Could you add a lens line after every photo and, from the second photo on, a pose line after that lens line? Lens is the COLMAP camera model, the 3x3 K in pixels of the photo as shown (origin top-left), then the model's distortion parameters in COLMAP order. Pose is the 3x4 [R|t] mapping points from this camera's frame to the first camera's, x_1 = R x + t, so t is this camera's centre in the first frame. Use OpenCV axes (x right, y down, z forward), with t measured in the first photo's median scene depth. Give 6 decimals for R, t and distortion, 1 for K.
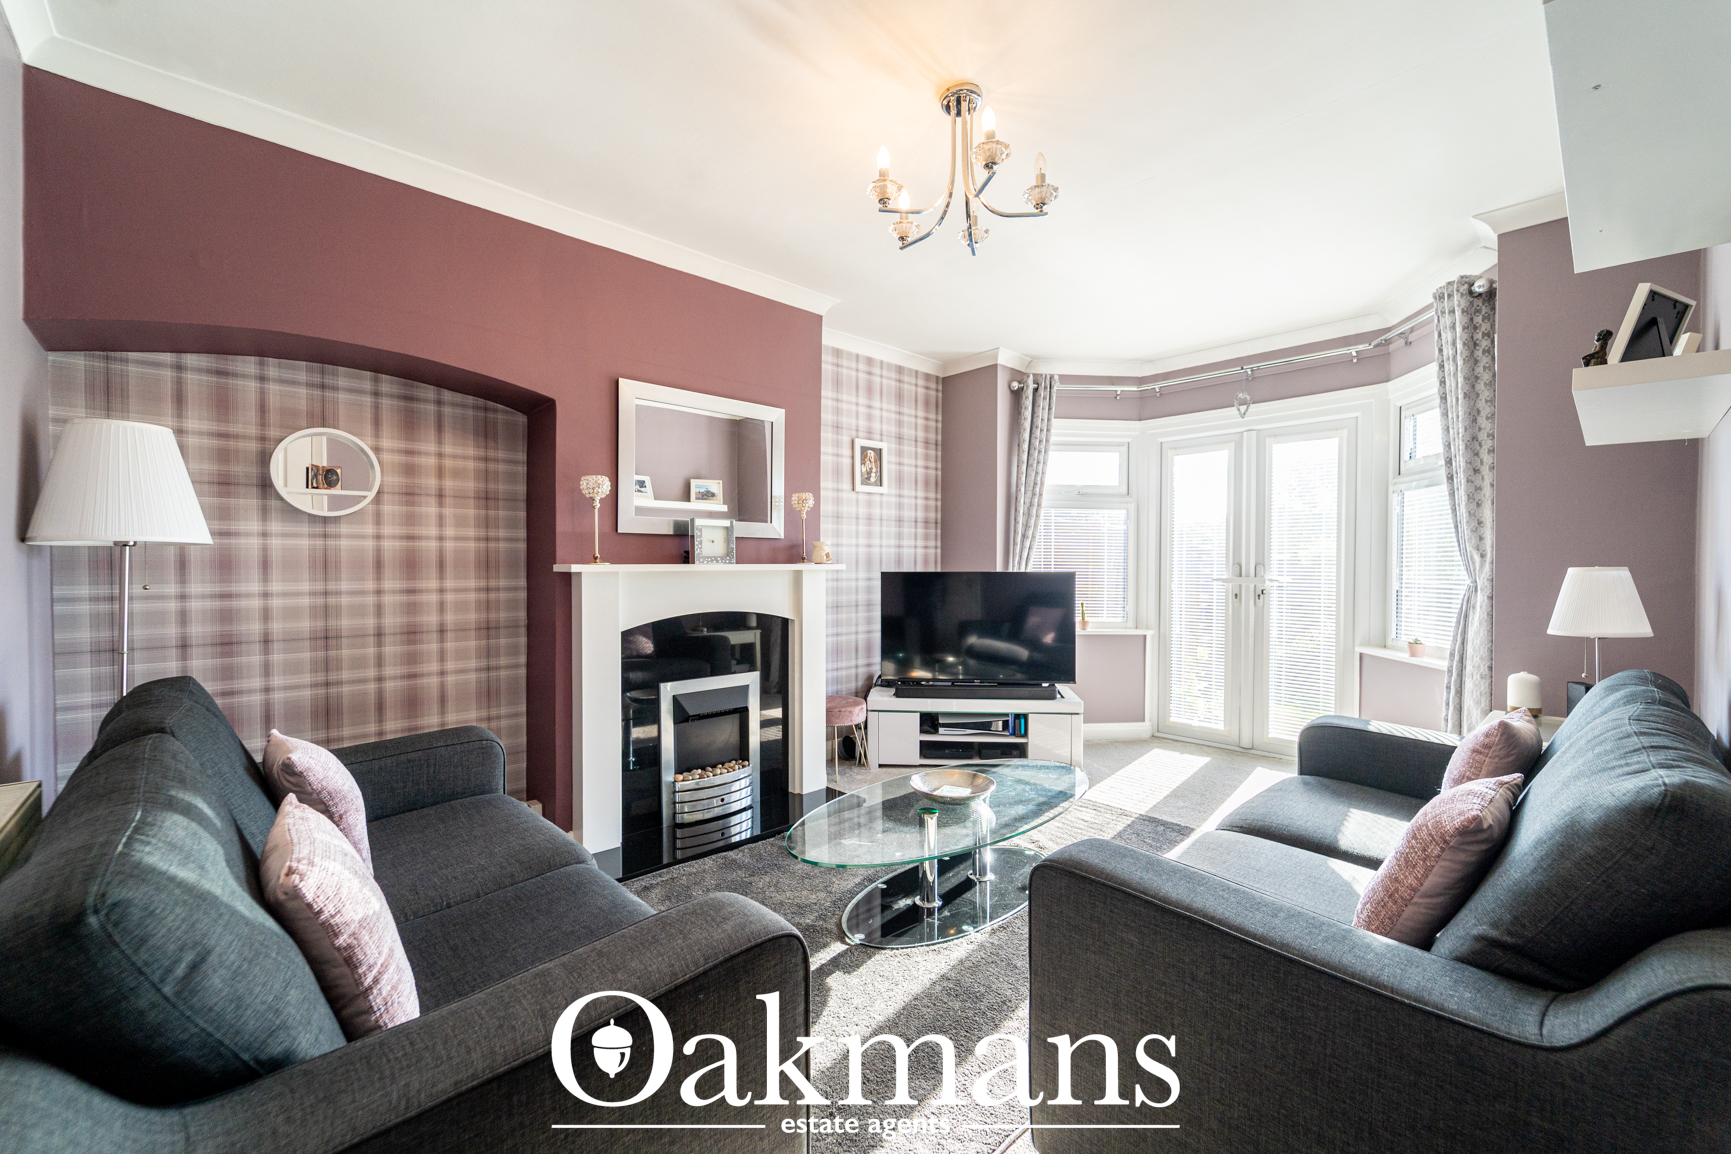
lens RADIAL K [[703.6, 0, 869.8], [0, 703.6, 569.5], [0, 0, 1]] dist [0.002608, -0.002906]
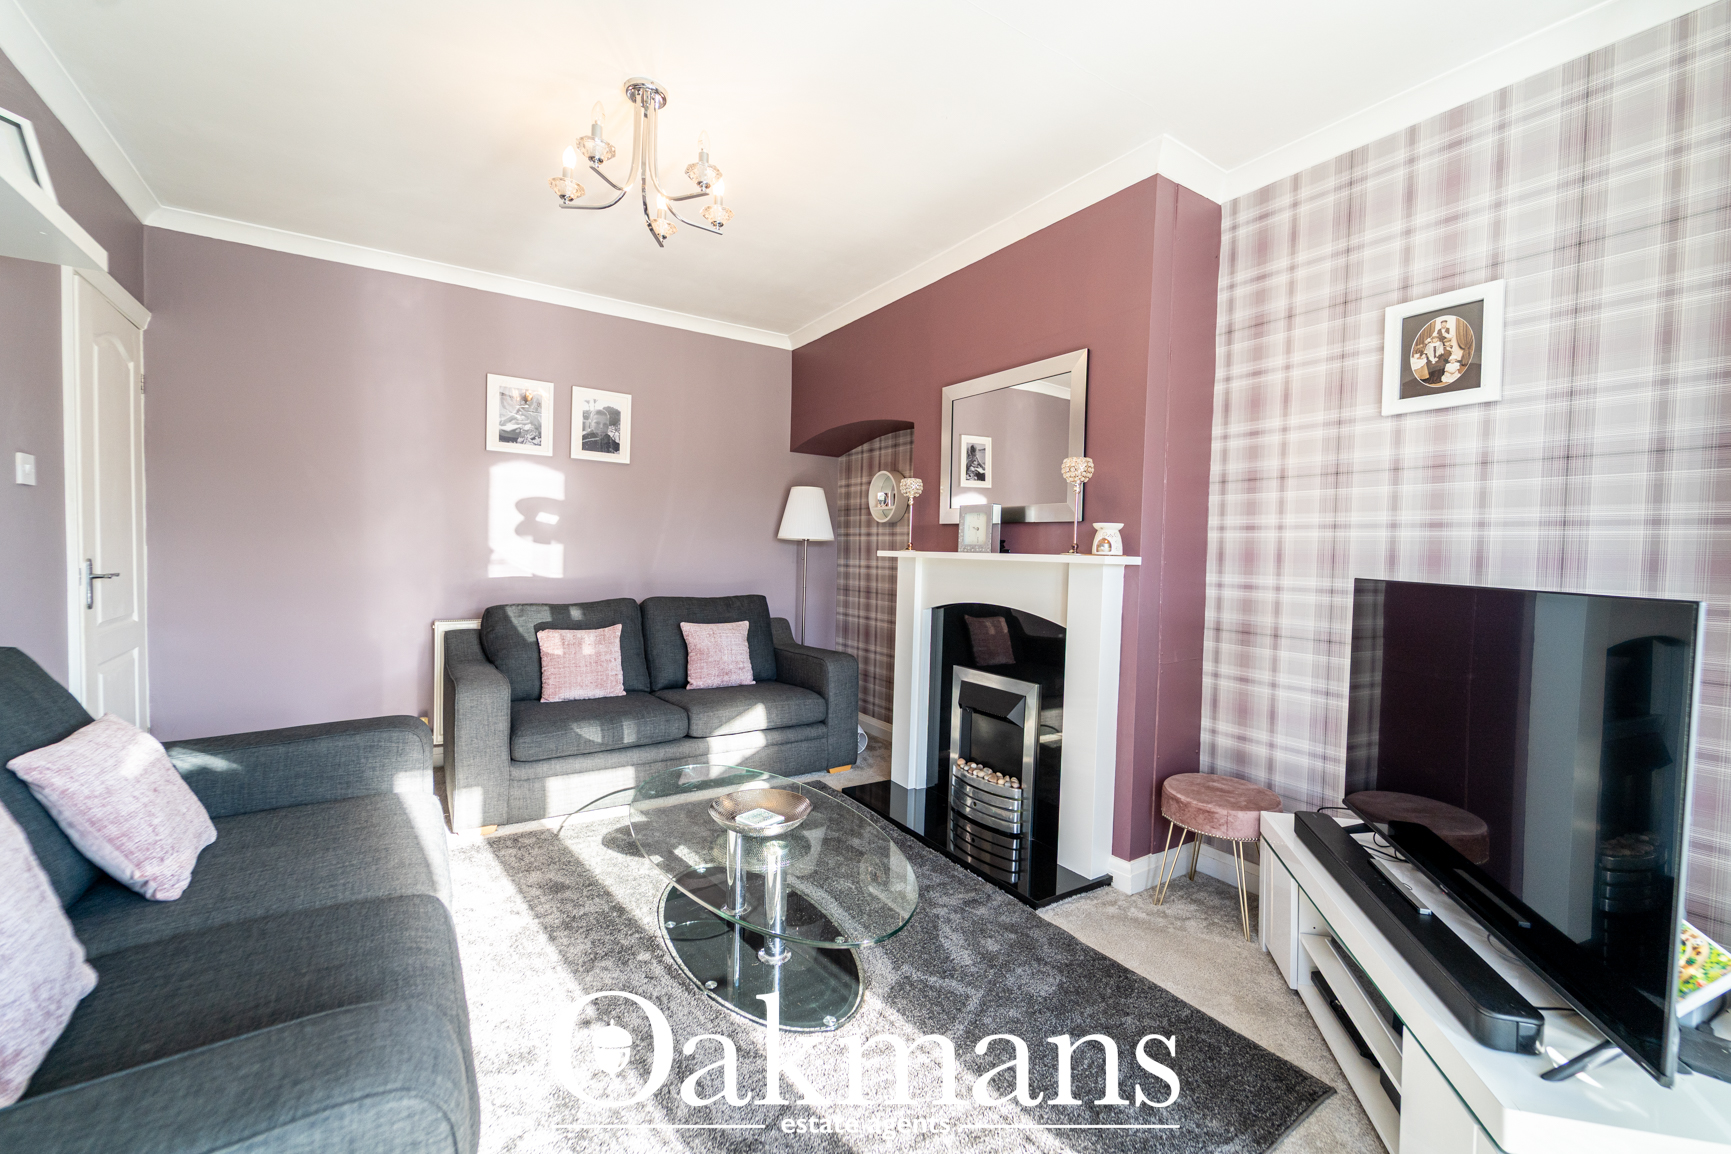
lens RADIAL K [[703.6, 0, 854.1], [0, 703.6, 577.4], [0, 0, 1]] dist [0.002608, -0.002906]
pose [[-0.170769, 0.043589, -0.984346, 0.570446], [-0.029408, 0.998350, 0.049311, -0.011457], [0.984872, 0.037369, -0.169206, 0.768137]]
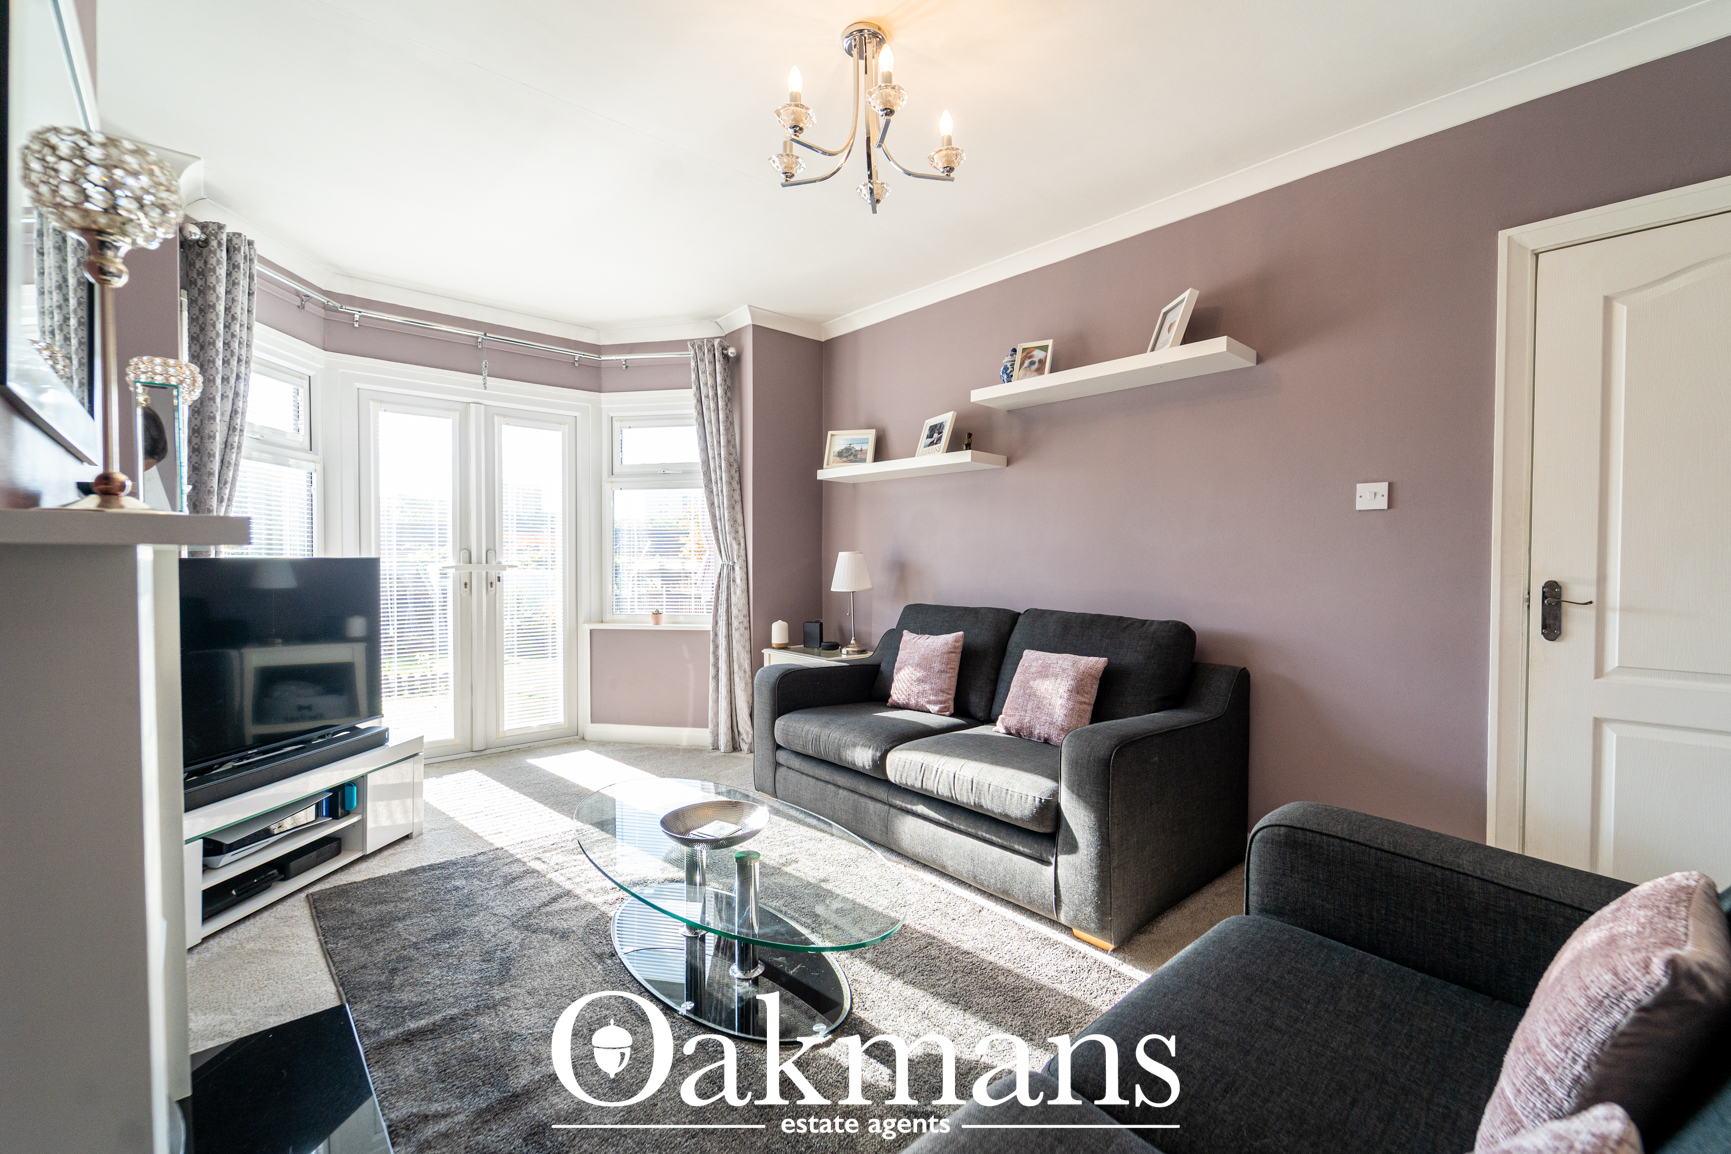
lens RADIAL K [[731.3, 0, 879.3], [0, 731.3, 571.3], [0, 0, 1]] dist [-0.001995, -0.000847]
pose [[0.008972, -0.020076, 0.999758, -0.431209], [0.005293, 0.999785, 0.020029, 0.004679], [-0.999946, 0.005112, 0.009076, 0.498230]]
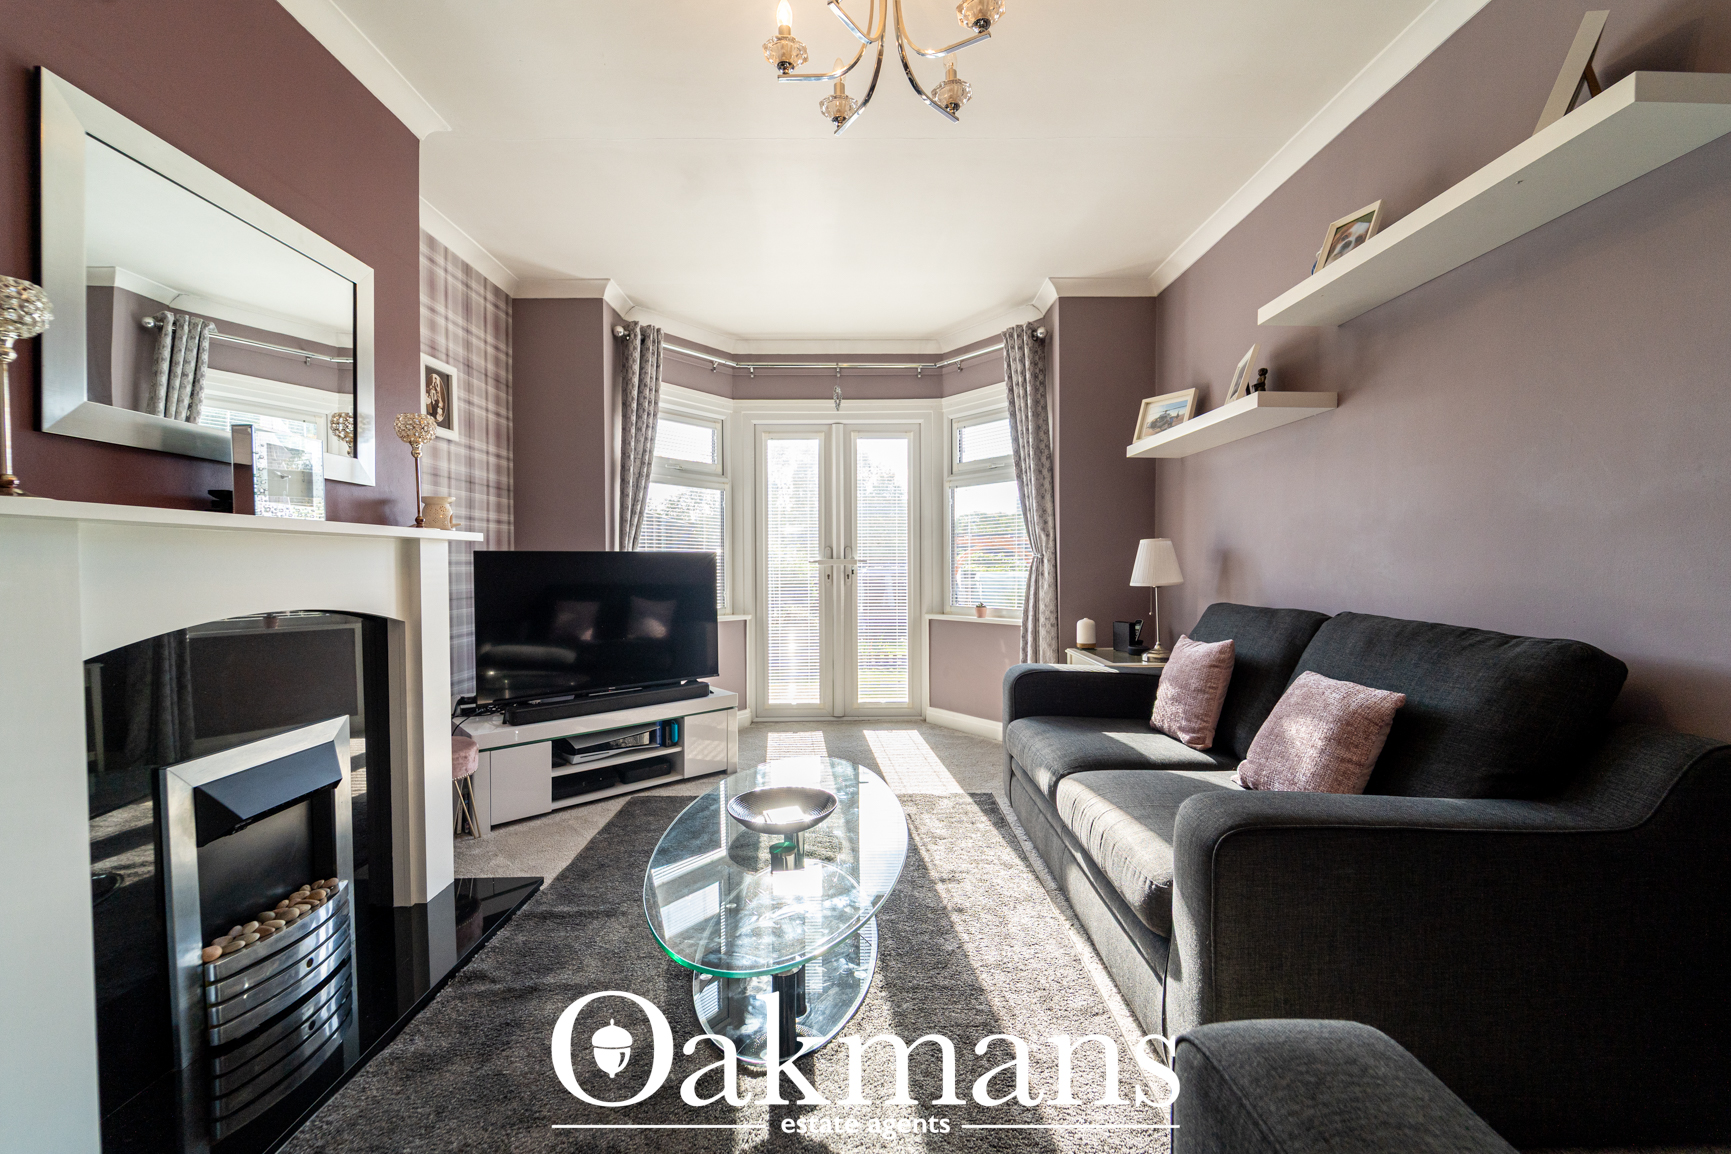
lens RADIAL K [[703.6, 0, 874.1], [0, 703.6, 569.5], [0, 0, 1]] dist [0.002608, -0.002906]
pose [[0.671029, -0.011499, 0.741342, -0.241591], [0.012921, 0.999909, 0.003814, 0.025294], [-0.741318, 0.007020, 0.671117, 0.246514]]
